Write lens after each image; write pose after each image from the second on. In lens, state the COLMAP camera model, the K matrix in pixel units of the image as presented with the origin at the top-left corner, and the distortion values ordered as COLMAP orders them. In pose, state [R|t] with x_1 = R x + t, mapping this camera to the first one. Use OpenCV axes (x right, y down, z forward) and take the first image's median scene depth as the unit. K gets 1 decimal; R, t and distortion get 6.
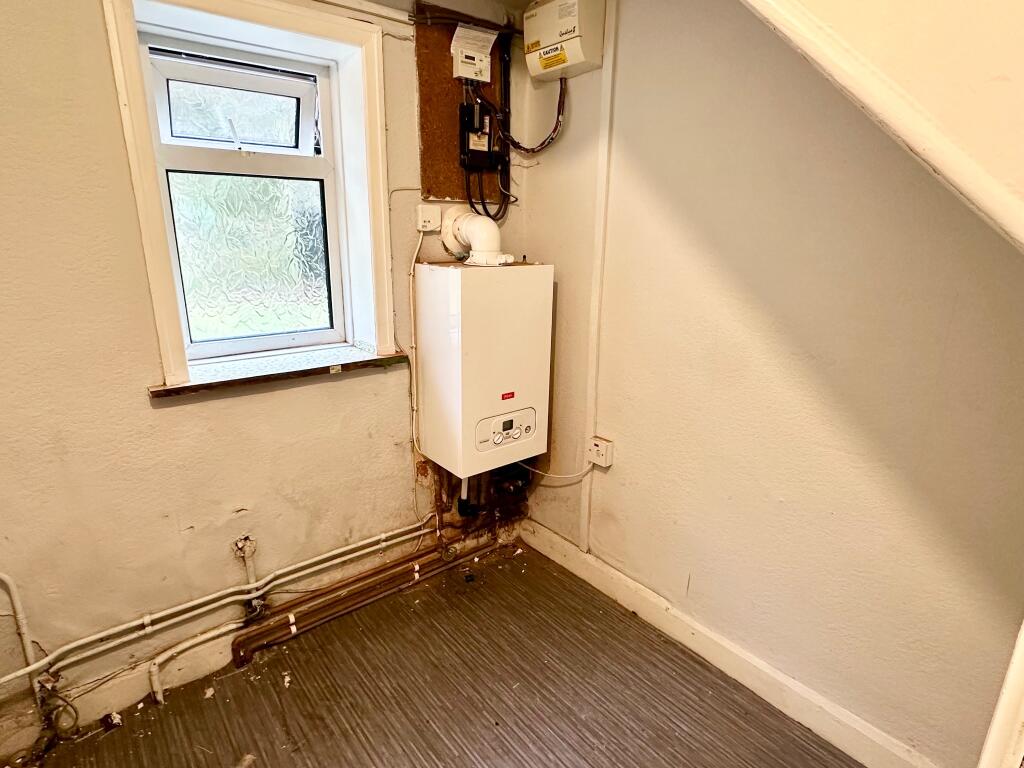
lens RADIAL K [[560.1, 0, 510.4], [0, 560.1, 391.9], [0, 0, 1]] dist [-0.000843, 0.000219]
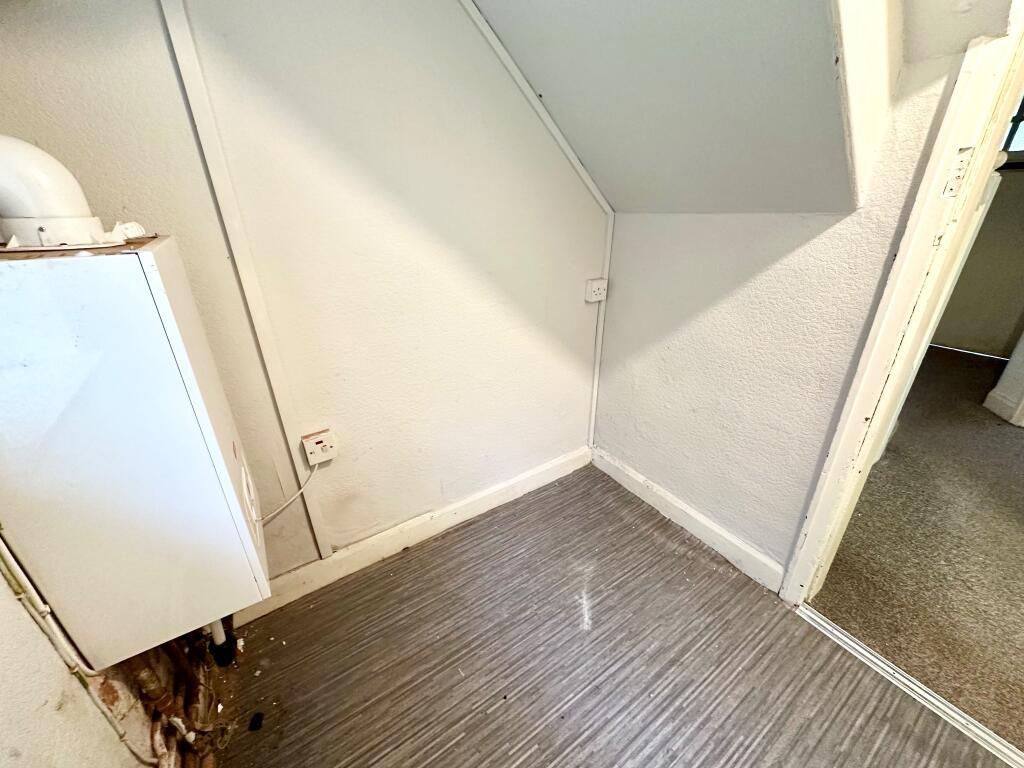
lens RADIAL K [[407.8, 0, 513.4], [0, 407.8, 381.6], [0, 0, 1]] dist [-0.001052, 0.000005]
pose [[0.091773, -0.420936, 0.902436, -0.417115], [0.294029, 0.877308, 0.379313, -0.166444], [-0.951380, 0.230531, 0.204280, 0.662403]]
